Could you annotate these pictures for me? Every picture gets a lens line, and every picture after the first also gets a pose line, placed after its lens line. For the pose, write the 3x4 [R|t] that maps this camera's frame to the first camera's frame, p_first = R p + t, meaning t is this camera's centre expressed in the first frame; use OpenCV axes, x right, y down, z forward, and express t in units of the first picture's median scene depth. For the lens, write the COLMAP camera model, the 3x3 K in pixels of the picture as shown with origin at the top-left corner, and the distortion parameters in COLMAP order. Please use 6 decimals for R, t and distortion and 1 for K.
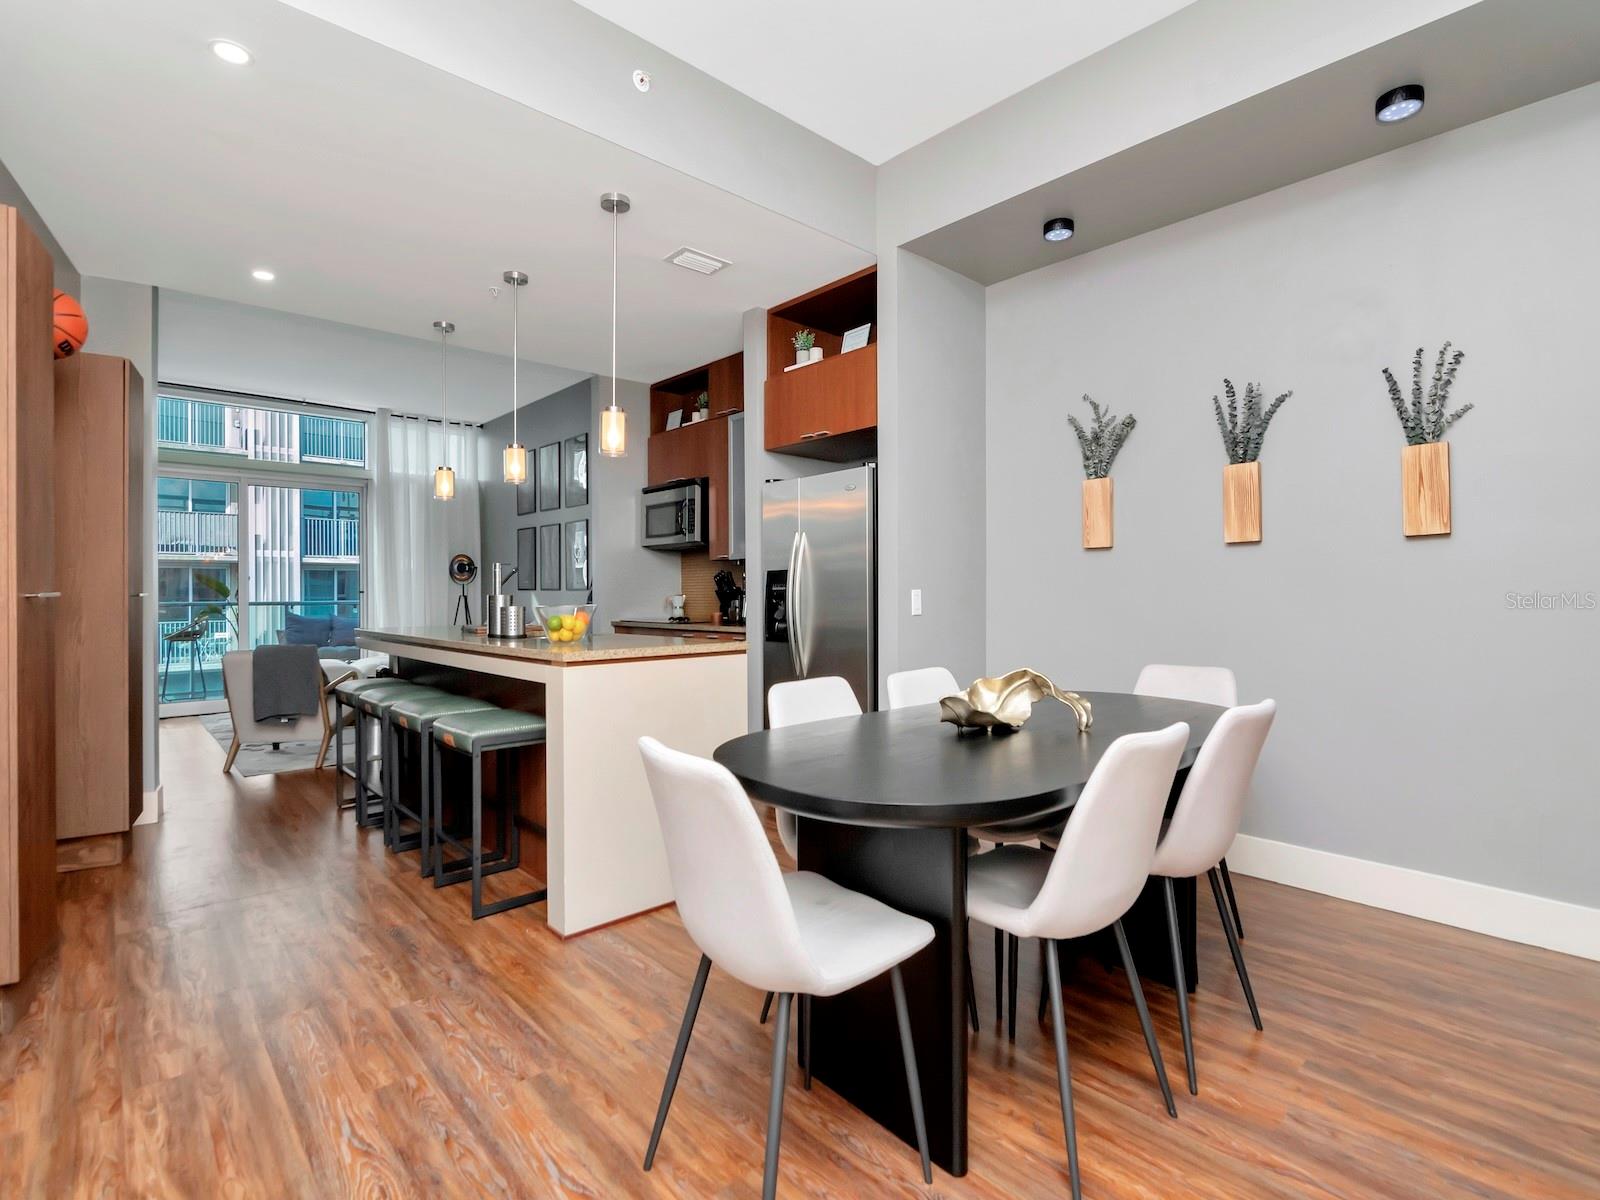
lens RADIAL K [[786.1, 0, 806.3], [0, 786.1, 587.1], [0, 0, 1]] dist [-0.007493, -0.001721]
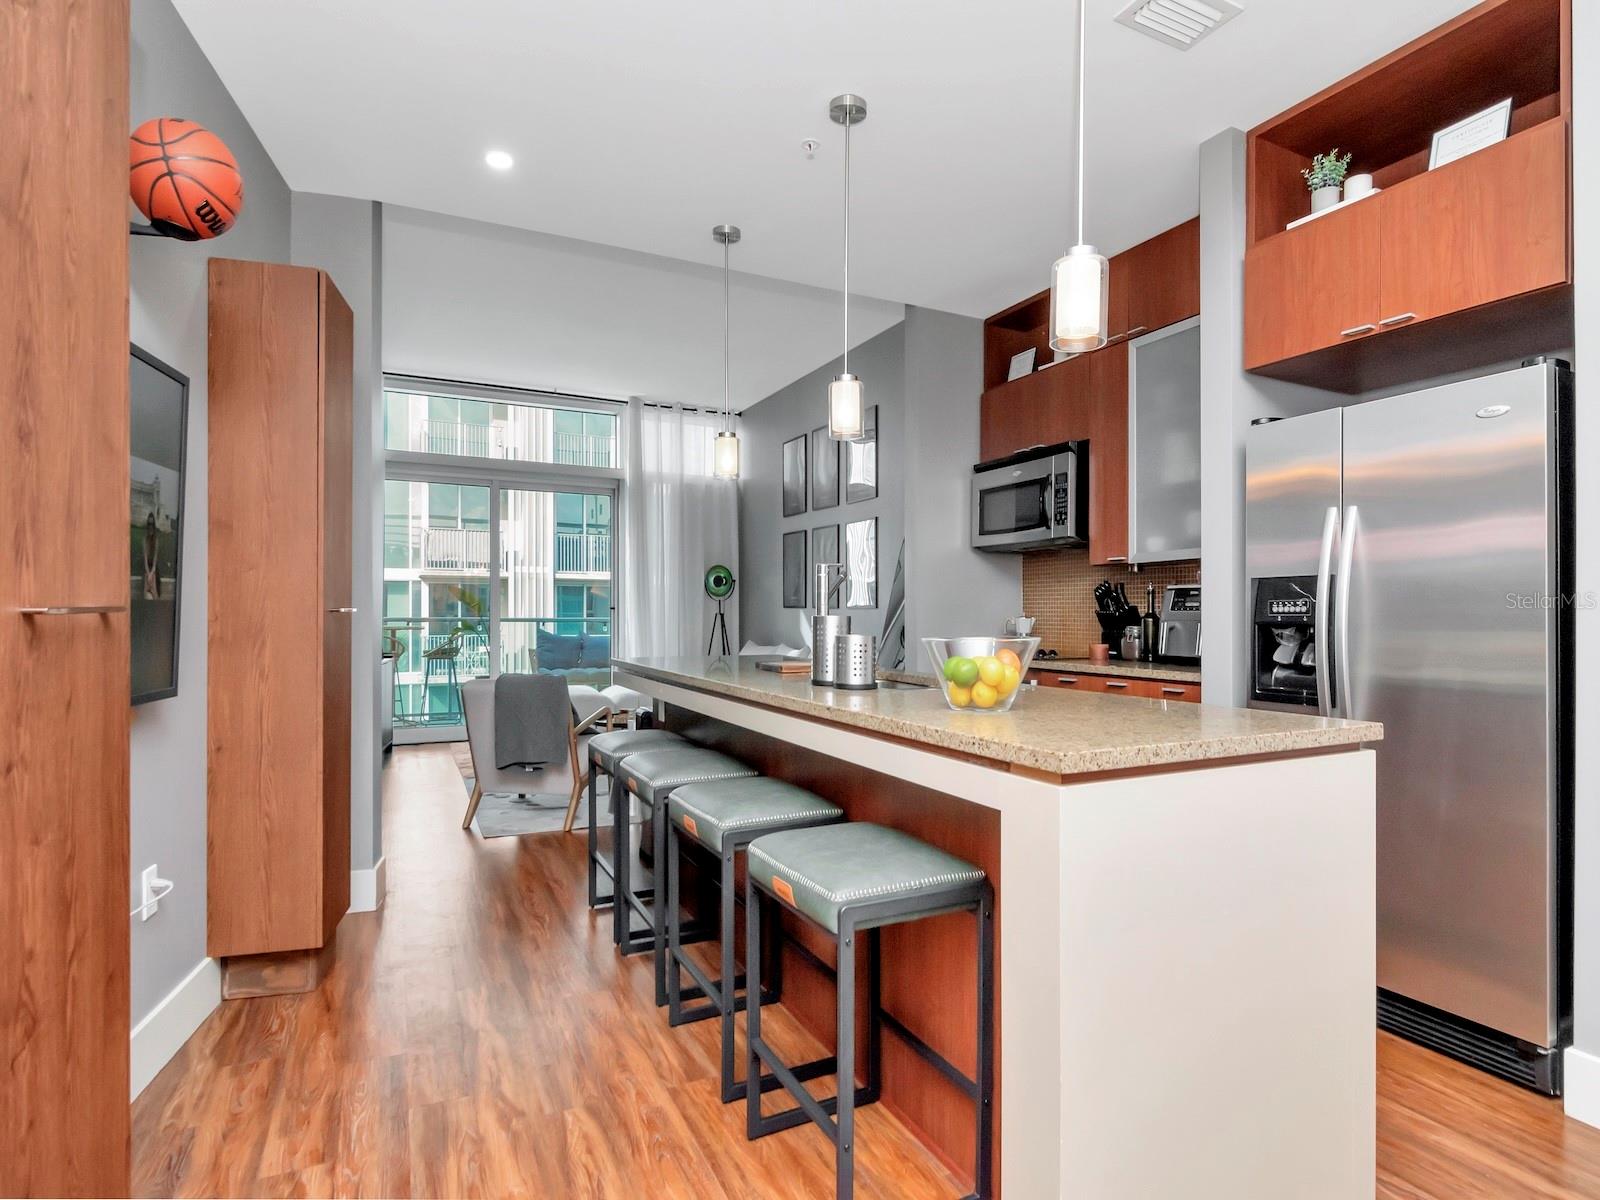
lens RADIAL K [[846.6, 0, 804.9], [0, 846.6, 616.1], [0, 0, 1]] dist [-0.003370, -0.001320]
pose [[0.959325, 0.010466, -0.282108, -0.151518], [-0.007117, 0.999892, 0.012891, 0.001365], [0.282213, -0.010359, 0.959296, 0.246687]]
